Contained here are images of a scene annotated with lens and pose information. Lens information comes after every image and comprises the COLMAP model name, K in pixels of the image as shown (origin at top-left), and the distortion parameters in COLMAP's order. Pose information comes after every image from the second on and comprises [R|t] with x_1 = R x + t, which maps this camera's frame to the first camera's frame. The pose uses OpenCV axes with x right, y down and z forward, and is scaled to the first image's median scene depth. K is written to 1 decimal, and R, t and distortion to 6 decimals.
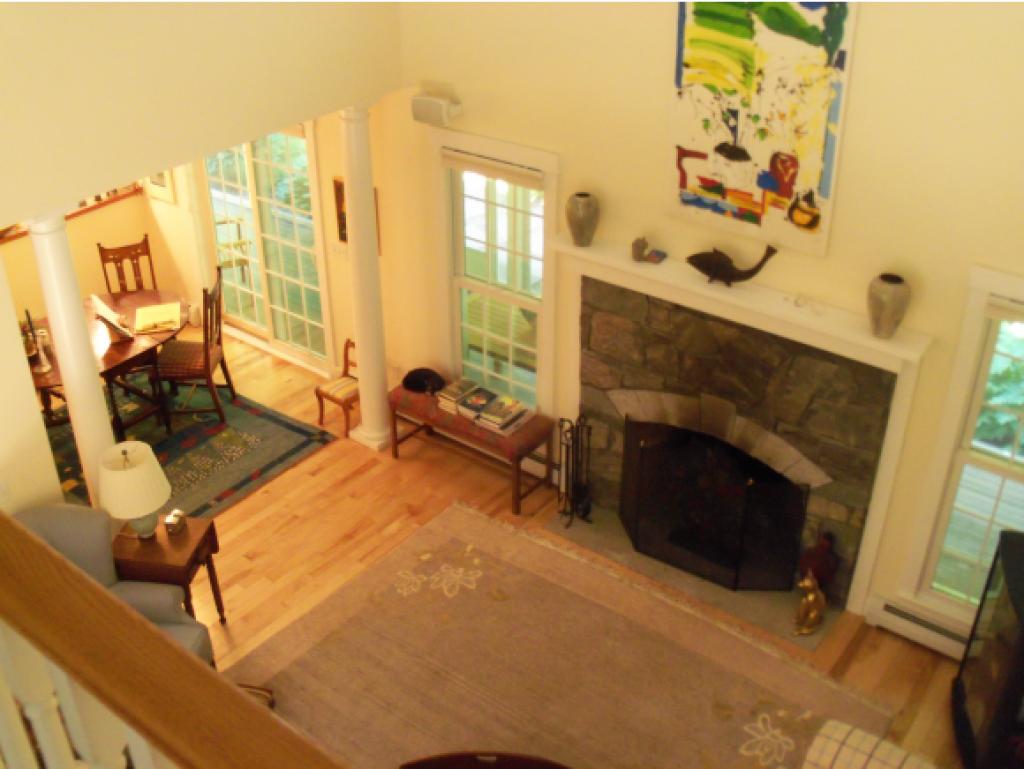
lens RADIAL K [[1063.8, 0, 512.0], [0, 1063.8, 384.5], [0, 0, 1]] dist [-0.255950, 0.239826]
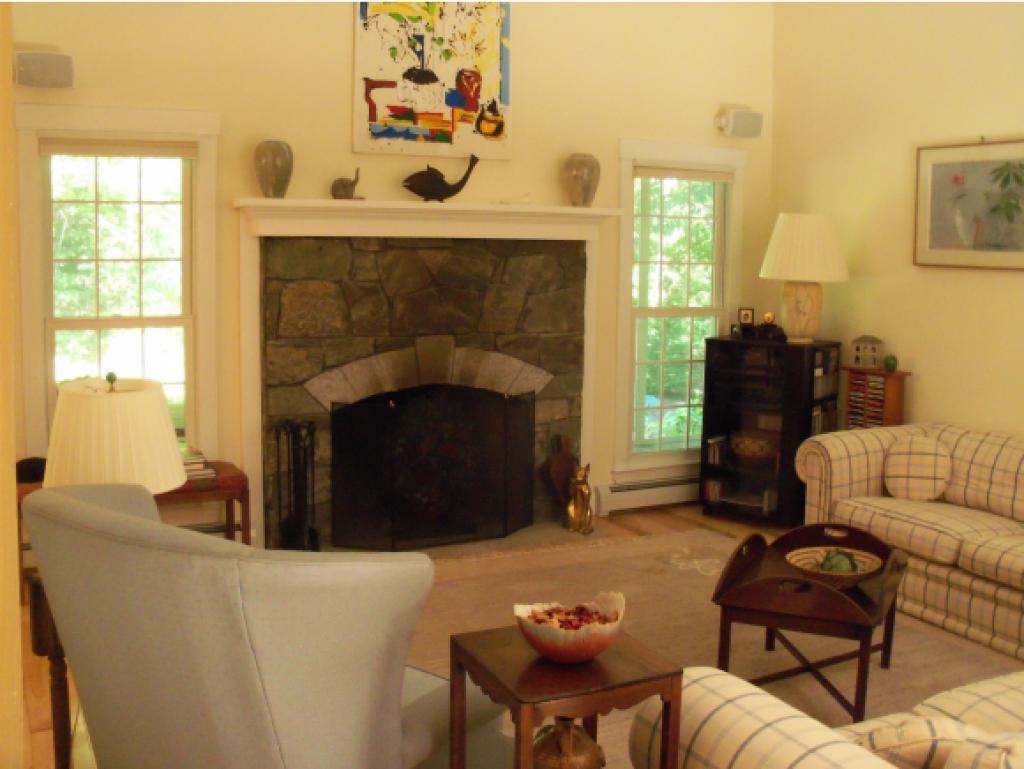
lens RADIAL K [[1063.8, 0, 512.0], [0, 1063.8, 384.5], [0, 0, 1]] dist [-0.255950, 0.239826]
pose [[0.425277, -0.107182, 0.898694, -0.710743], [0.450772, 0.886127, -0.107630, 0.204723], [-0.784821, 0.450878, 0.425164, 0.595526]]
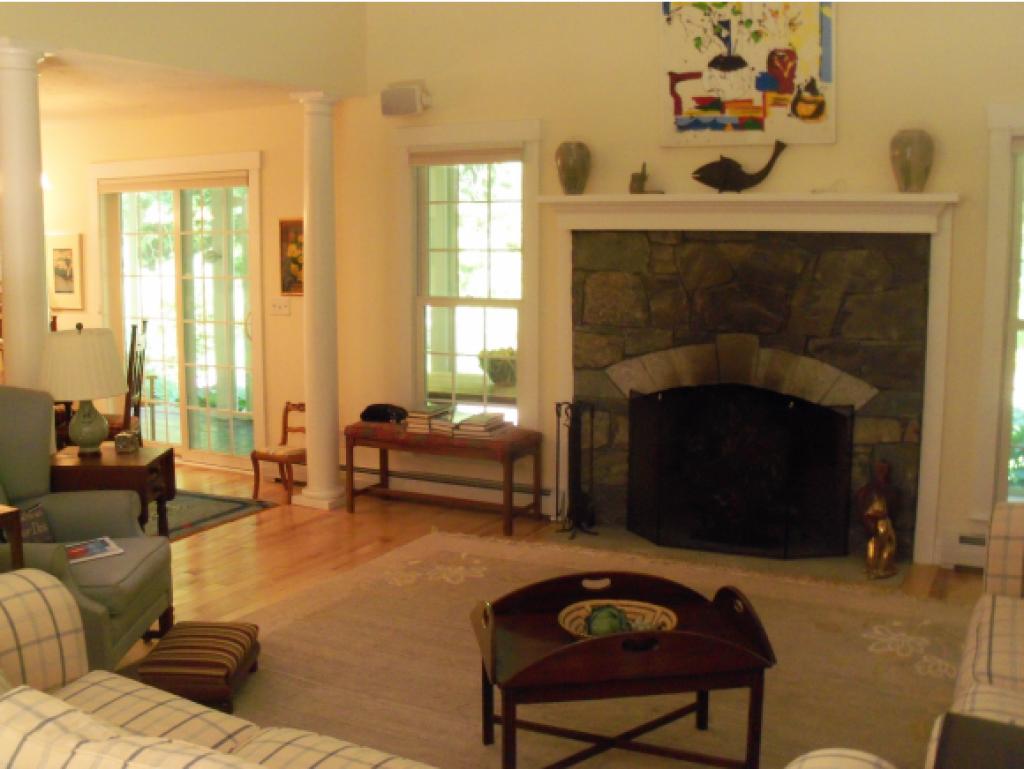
lens RADIAL K [[1063.8, 0, 512.0], [0, 1063.8, 384.5], [0, 0, 1]] dist [-0.255950, 0.239826]
pose [[0.984668, -0.020480, 0.173230, -0.172598], [0.086875, 0.918737, -0.385195, 0.423848], [-0.151264, 0.394338, 0.906431, 0.229748]]
